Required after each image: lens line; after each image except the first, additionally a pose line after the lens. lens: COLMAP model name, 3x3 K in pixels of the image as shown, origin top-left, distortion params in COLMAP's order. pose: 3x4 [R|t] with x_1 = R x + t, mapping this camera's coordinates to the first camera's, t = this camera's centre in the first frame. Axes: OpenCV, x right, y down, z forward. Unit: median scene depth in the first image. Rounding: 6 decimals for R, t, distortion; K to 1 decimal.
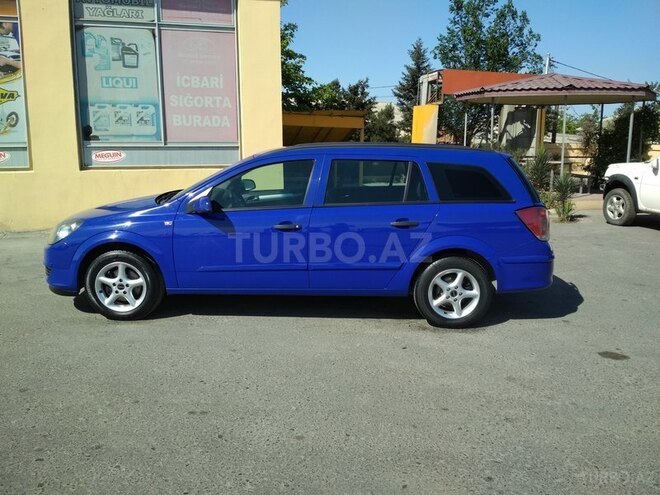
lens RADIAL K [[613.6, 0, 335.5], [0, 613.6, 250.2], [0, 0, 1]] dist [0.017355, 0.000000]
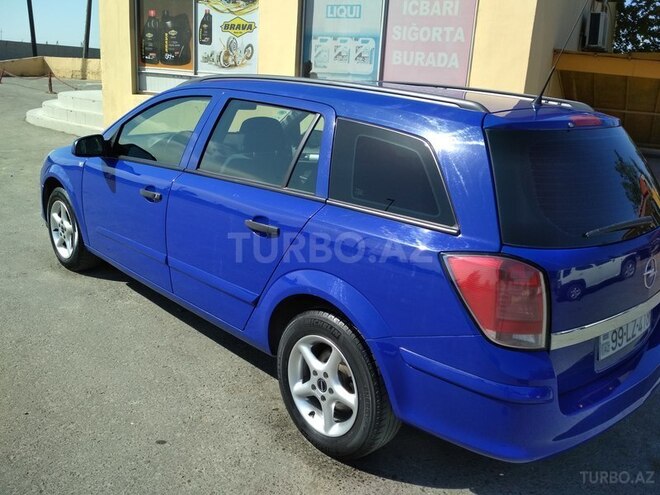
lens RADIAL K [[613.6, 0, 325.9], [0, 613.6, 242.5], [0, 0, 1]] dist [0.017355, 0.000000]
pose [[0.686135, 0.226100, -0.691446, 0.298790], [-0.190904, 0.973126, 0.128770, -0.061754], [0.701979, 0.043646, 0.710859, 0.375263]]
